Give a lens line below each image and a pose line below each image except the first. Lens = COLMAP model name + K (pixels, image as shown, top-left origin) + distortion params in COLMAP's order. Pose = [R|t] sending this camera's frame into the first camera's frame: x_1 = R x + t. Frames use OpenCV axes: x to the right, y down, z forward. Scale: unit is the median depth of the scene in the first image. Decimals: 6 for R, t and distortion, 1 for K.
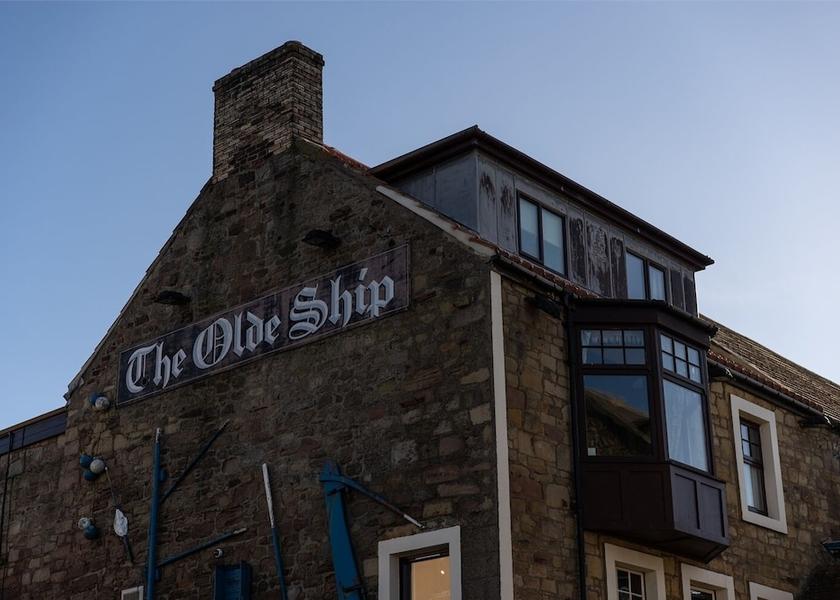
lens RADIAL K [[1468.0, 0, 418.1], [0, 1468.0, 327.1], [0, 0, 1]] dist [-0.008069, -0.077956]
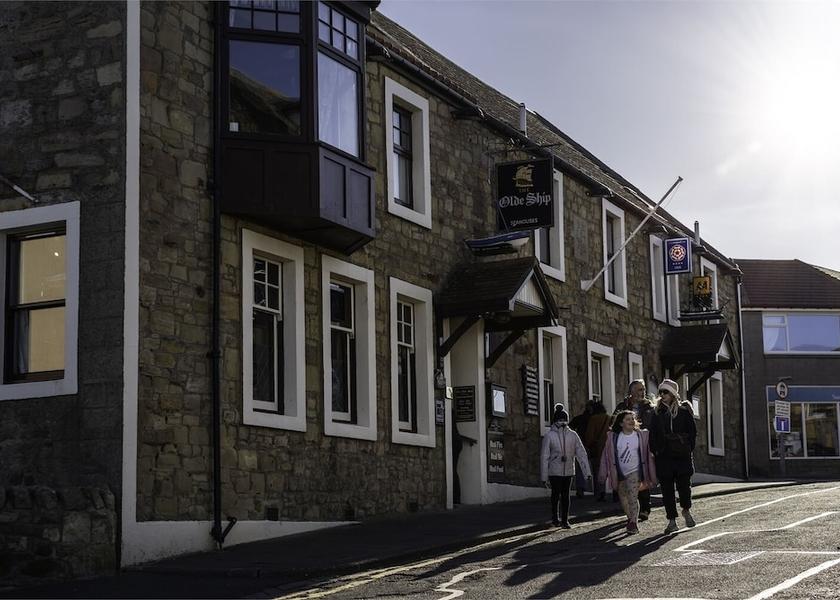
lens RADIAL K [[1325.3, 0, 420.0], [0, 1325.3, 300.0], [0, 0, 1]] dist [-0.009020, -0.013619]
pose [[0.958143, 0.029994, 0.284713, -0.000273], [-0.080789, 0.982406, 0.168382, 0.043171], [-0.274653, -0.184336, 0.943709, 0.184235]]
